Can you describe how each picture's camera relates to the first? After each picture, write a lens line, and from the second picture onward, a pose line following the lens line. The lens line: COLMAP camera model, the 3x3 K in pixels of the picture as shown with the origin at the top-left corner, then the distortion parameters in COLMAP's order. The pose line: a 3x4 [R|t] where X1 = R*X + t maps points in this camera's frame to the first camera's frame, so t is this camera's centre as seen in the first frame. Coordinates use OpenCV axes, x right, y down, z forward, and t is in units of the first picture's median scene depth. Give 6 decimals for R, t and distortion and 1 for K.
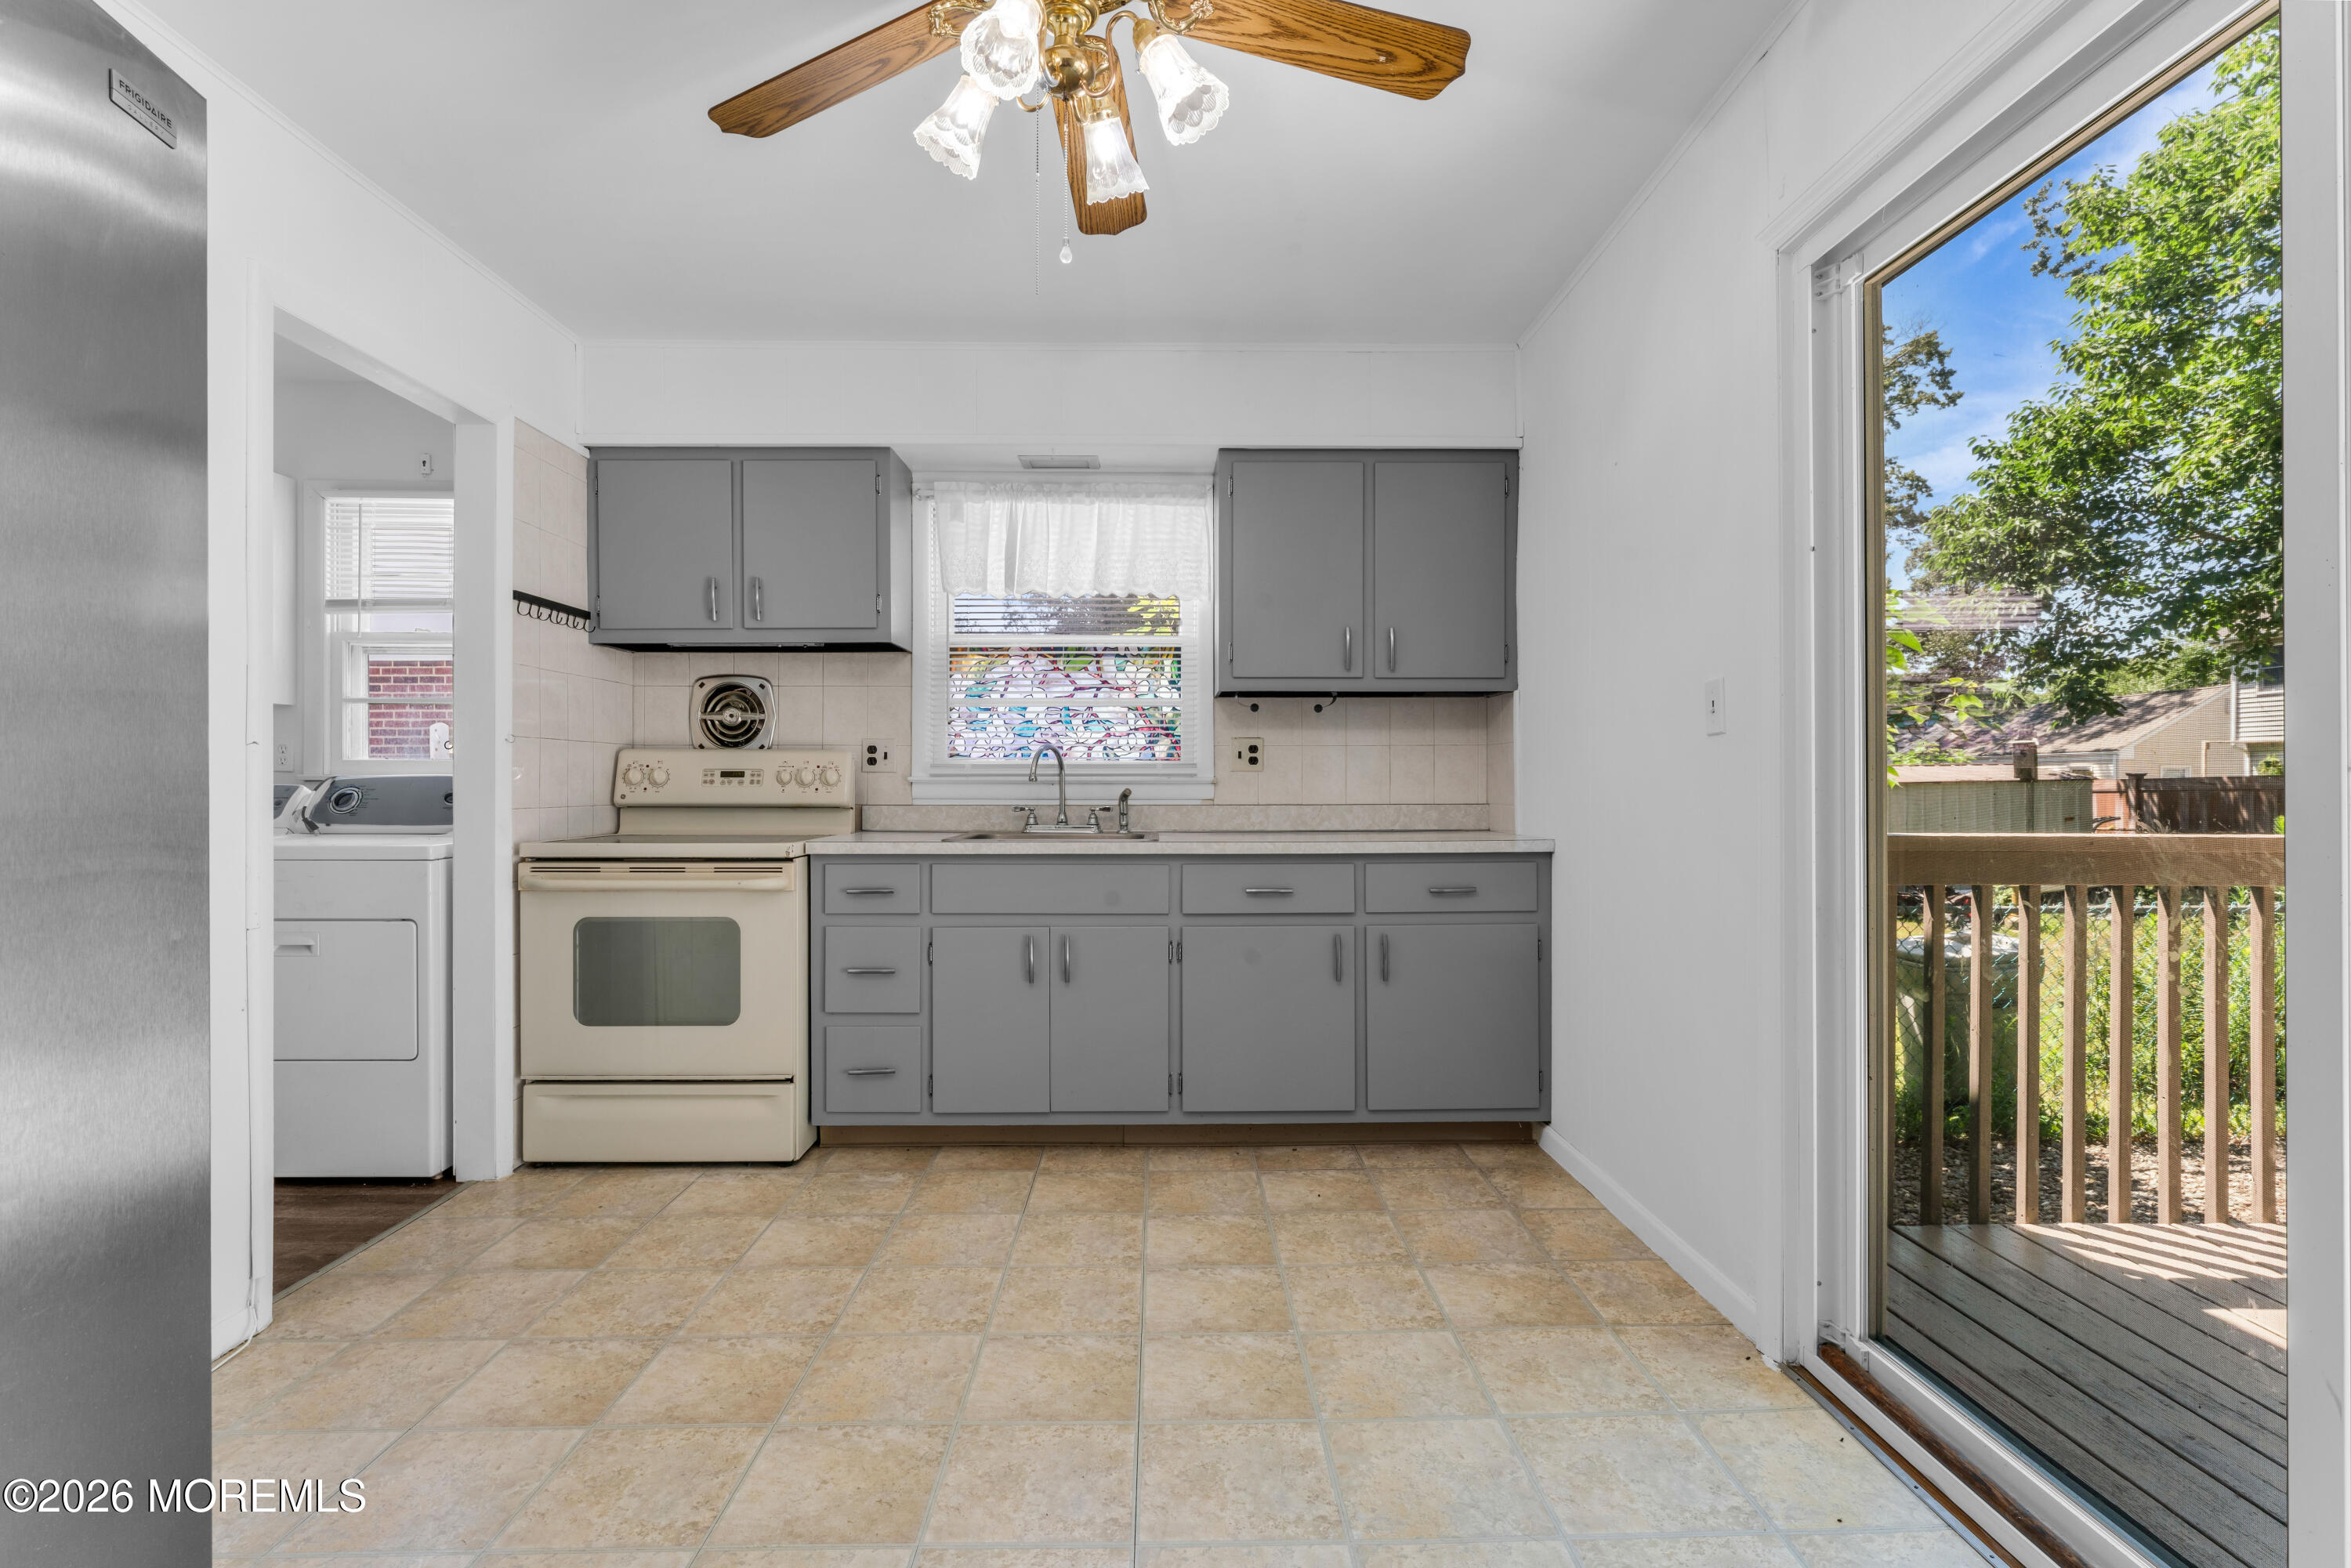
lens RADIAL K [[1120.9, 0, 1175.8], [0, 1120.9, 783.3], [0, 0, 1]] dist [-0.000599, -0.000299]
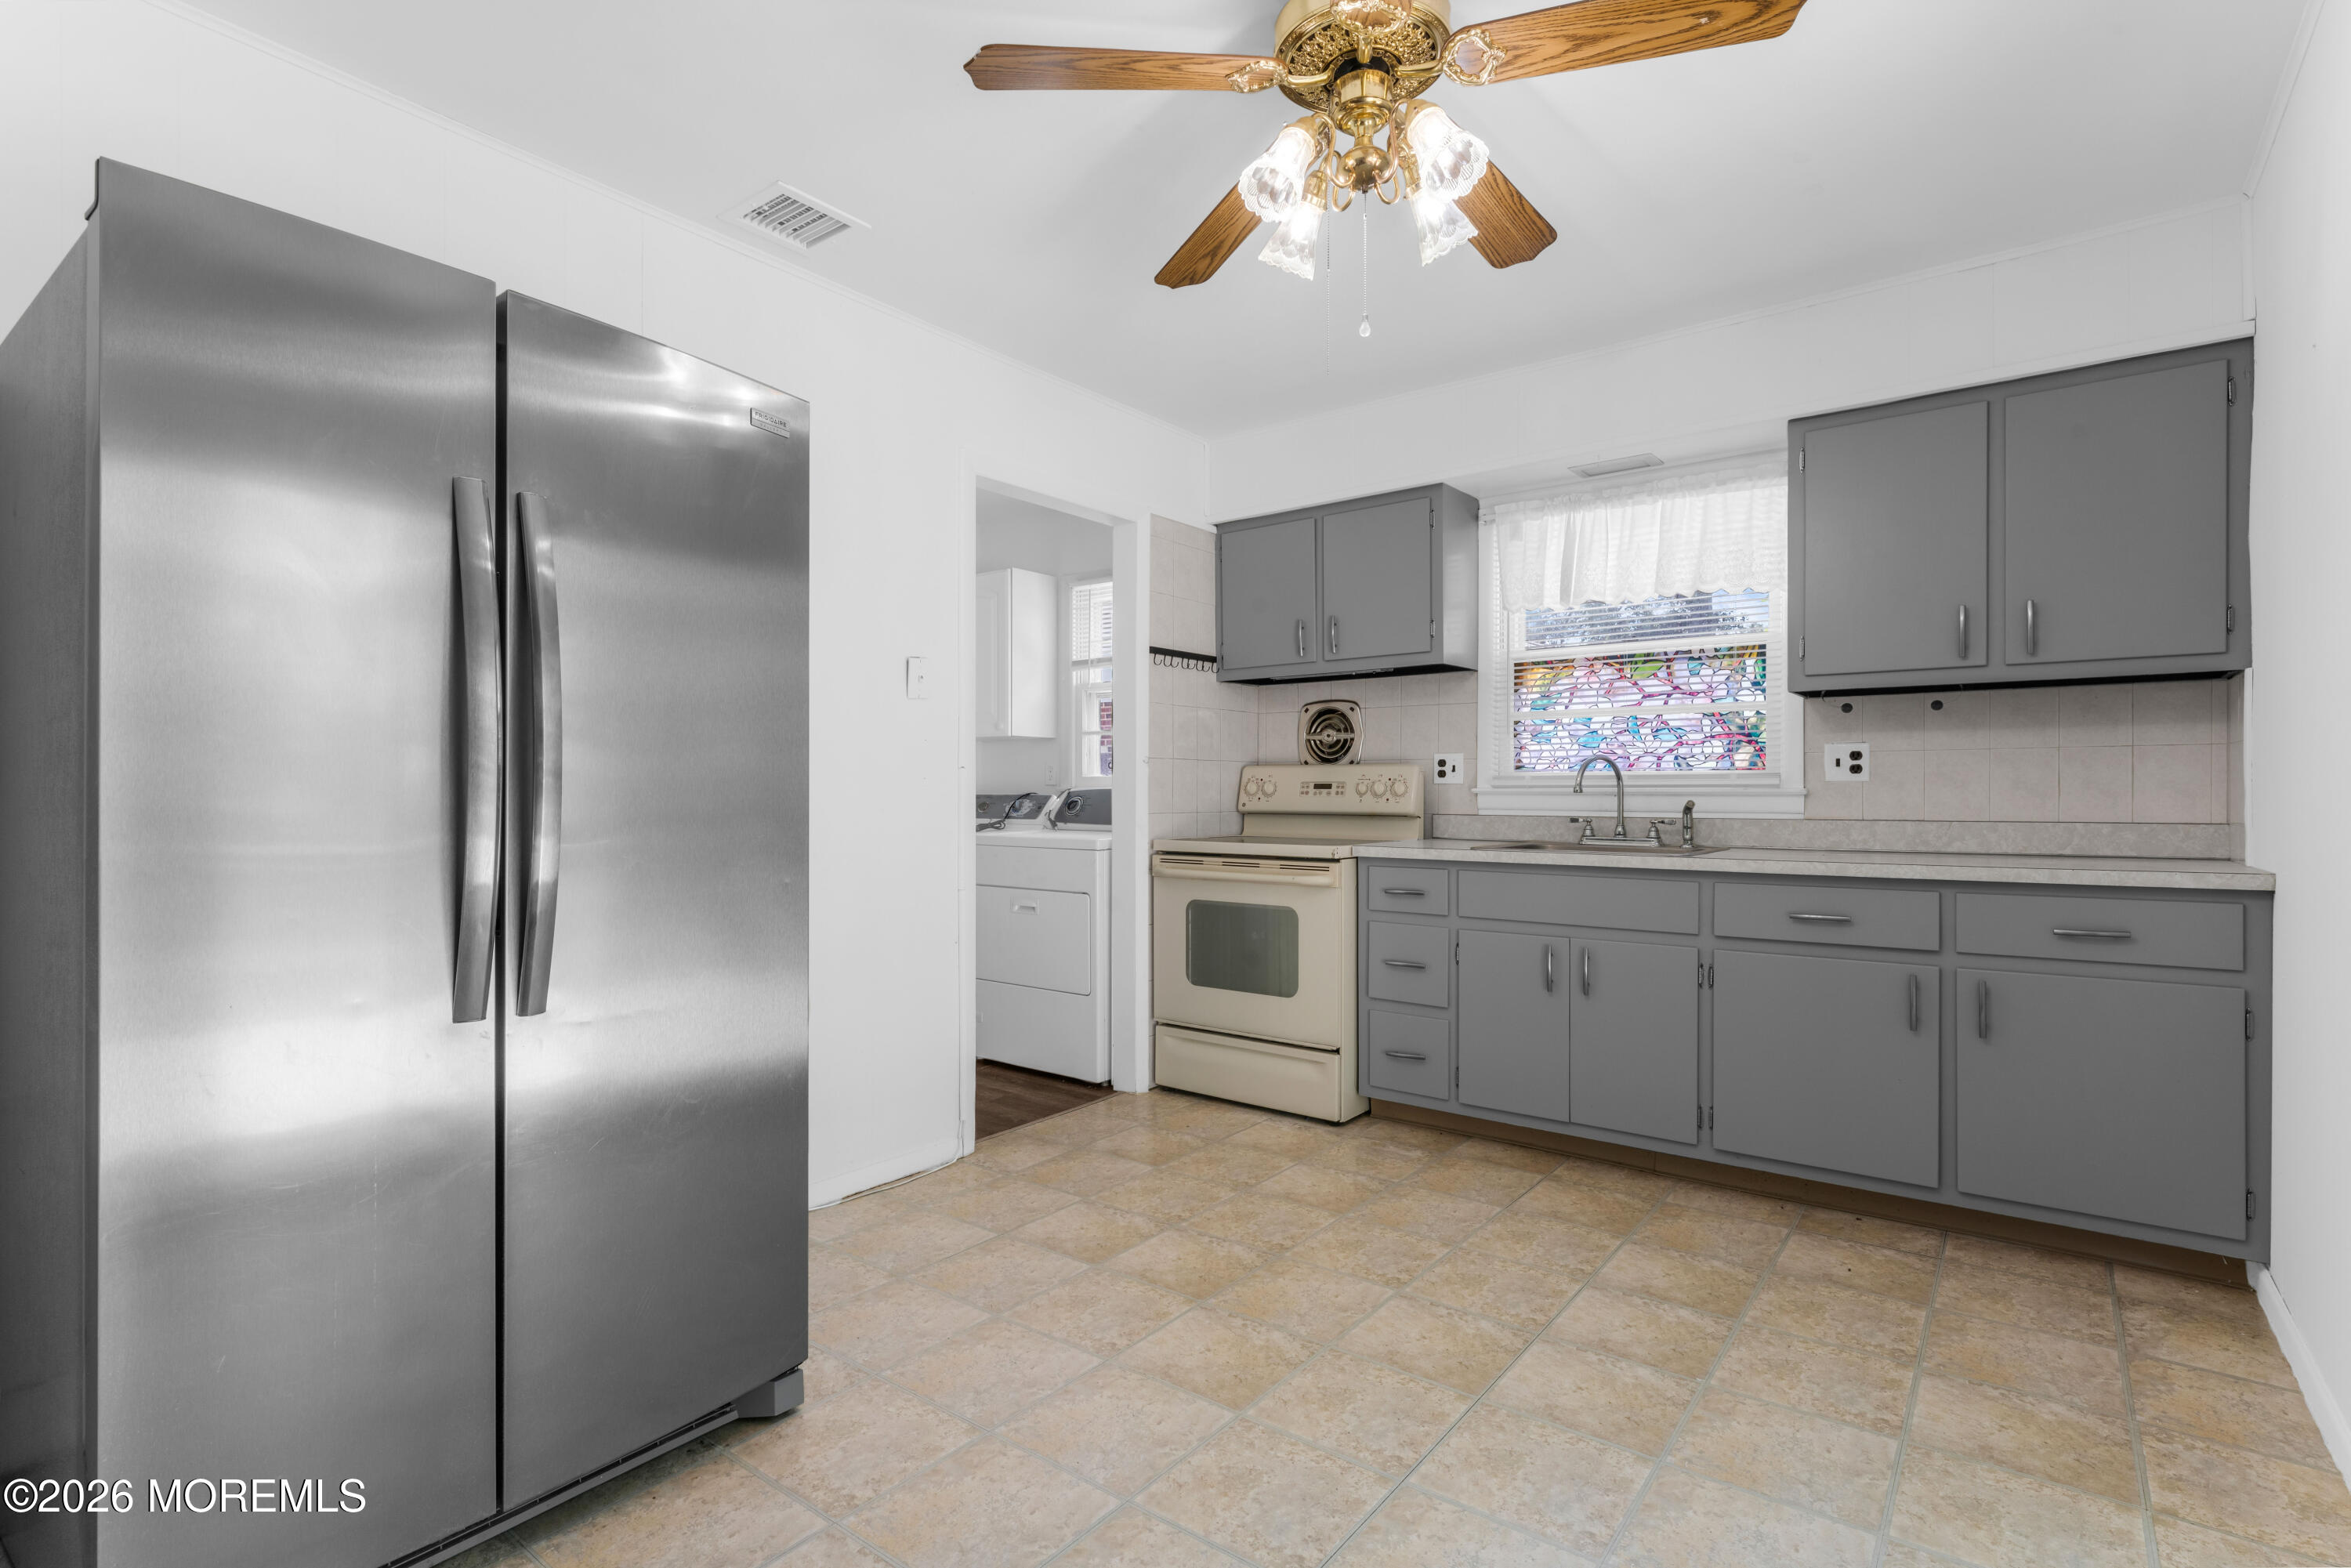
lens RADIAL K [[1119.3, 0, 1176.9], [0, 1119.3, 798.1], [0, 0, 1]] dist [-0.000776, 0.000158]
pose [[0.782130, 0.003959, -0.623102, 0.230958], [-0.001187, 0.999987, 0.004864, -0.001493], [0.623114, -0.003065, 0.782125, -0.002363]]
